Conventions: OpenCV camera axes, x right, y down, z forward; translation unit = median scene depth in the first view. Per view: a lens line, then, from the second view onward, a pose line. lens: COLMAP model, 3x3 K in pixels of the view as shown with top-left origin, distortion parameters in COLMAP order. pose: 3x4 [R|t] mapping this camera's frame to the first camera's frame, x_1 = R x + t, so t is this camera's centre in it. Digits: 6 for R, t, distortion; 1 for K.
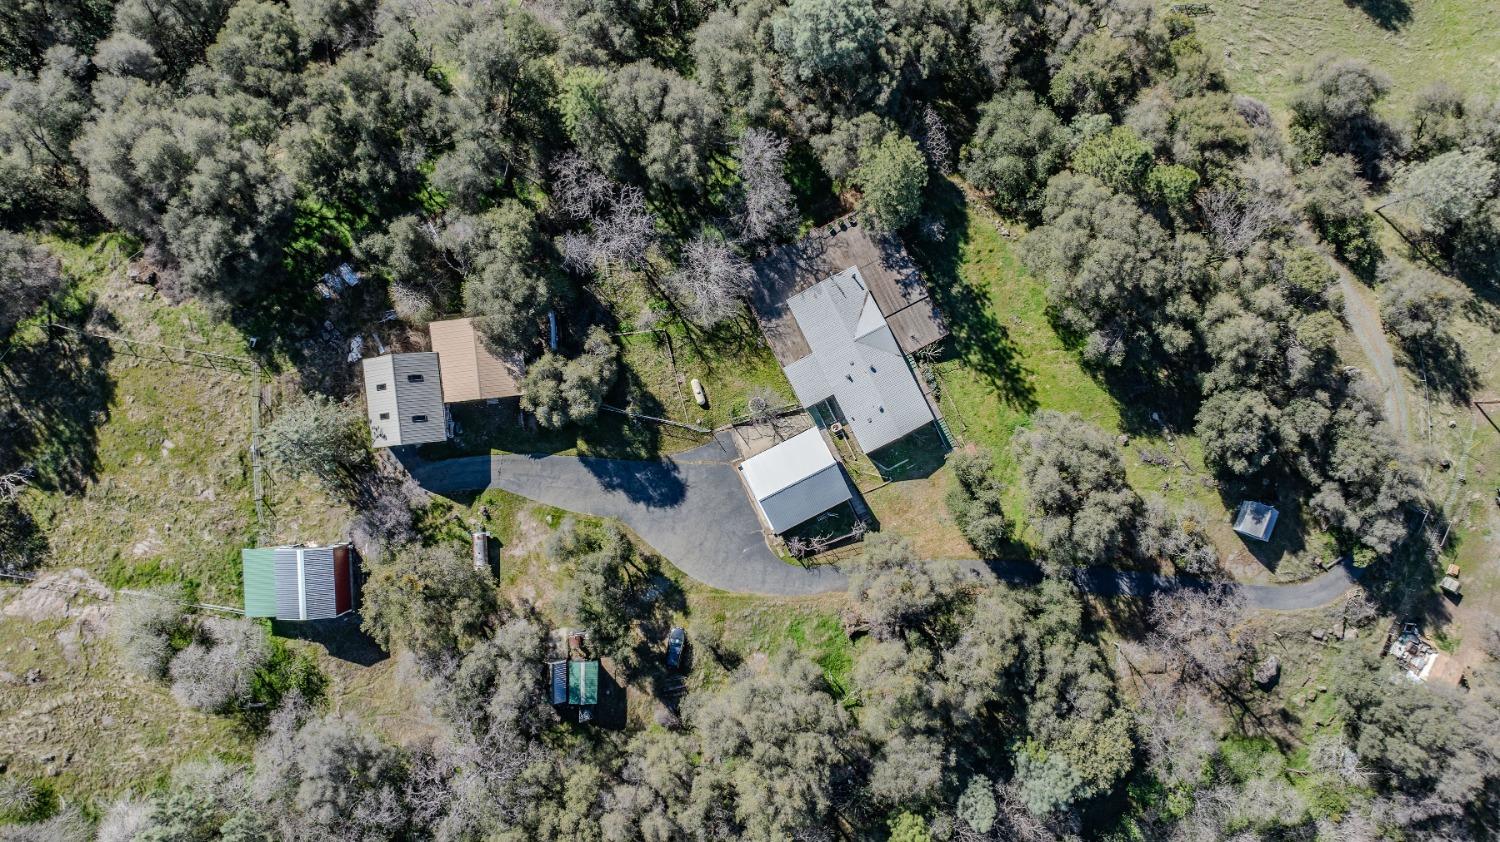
lens RADIAL K [[1054.2, 0, 751.8], [0, 1054.2, 409.0], [0, 0, 1]] dist [0.008395, -0.068564]
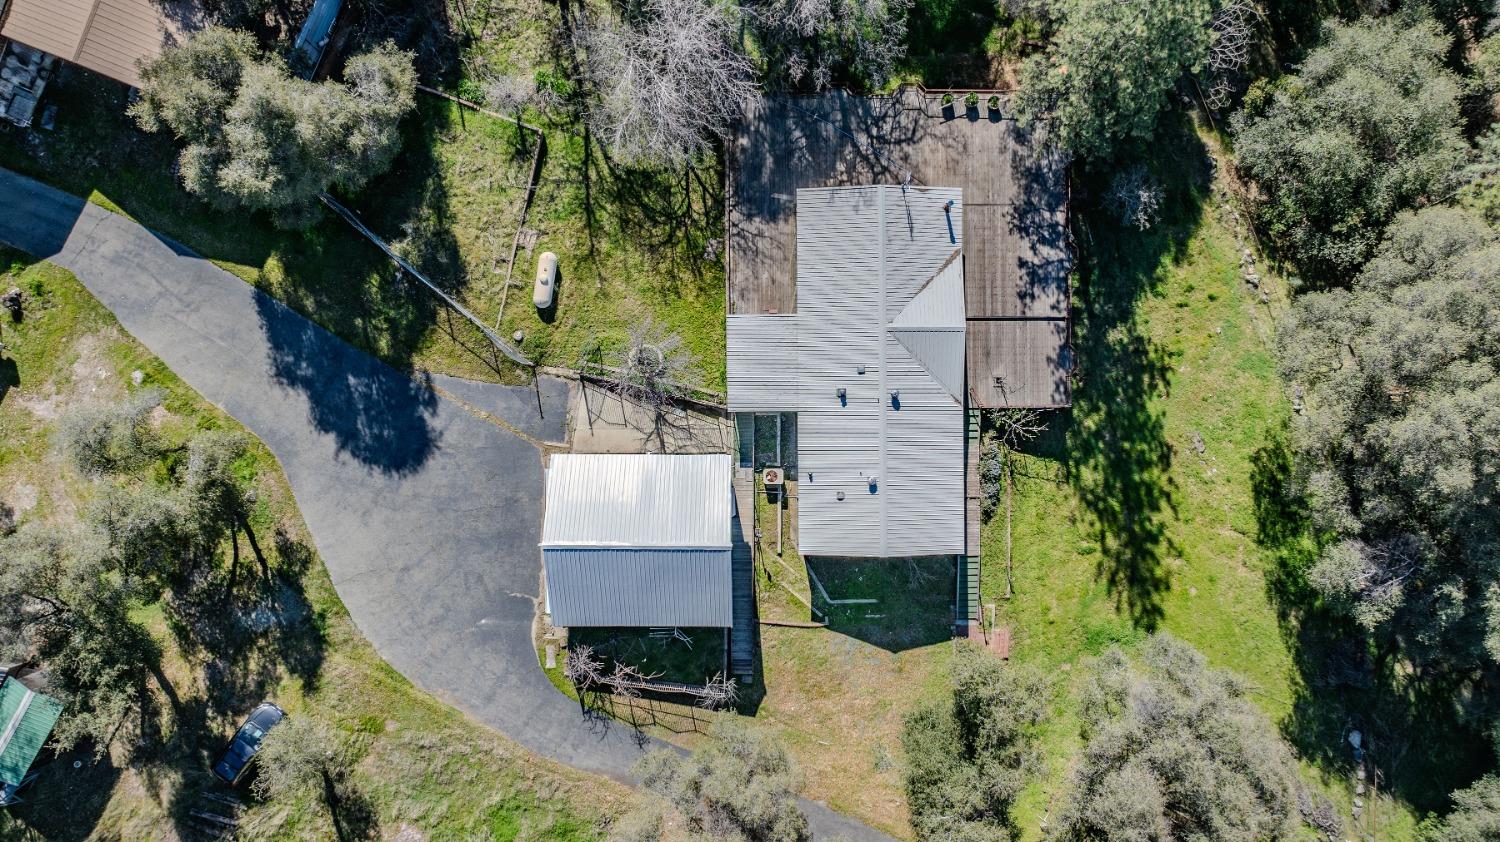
lens RADIAL K [[1054.2, 0, 751.8], [0, 1054.2, 409.0], [0, 0, 1]] dist [0.008395, -0.068564]
pose [[0.894200, 0.447561, -0.009795, 0.062425], [-0.447492, 0.894247, 0.008556, -0.009788], [0.012589, -0.003268, 0.999915, 0.519008]]
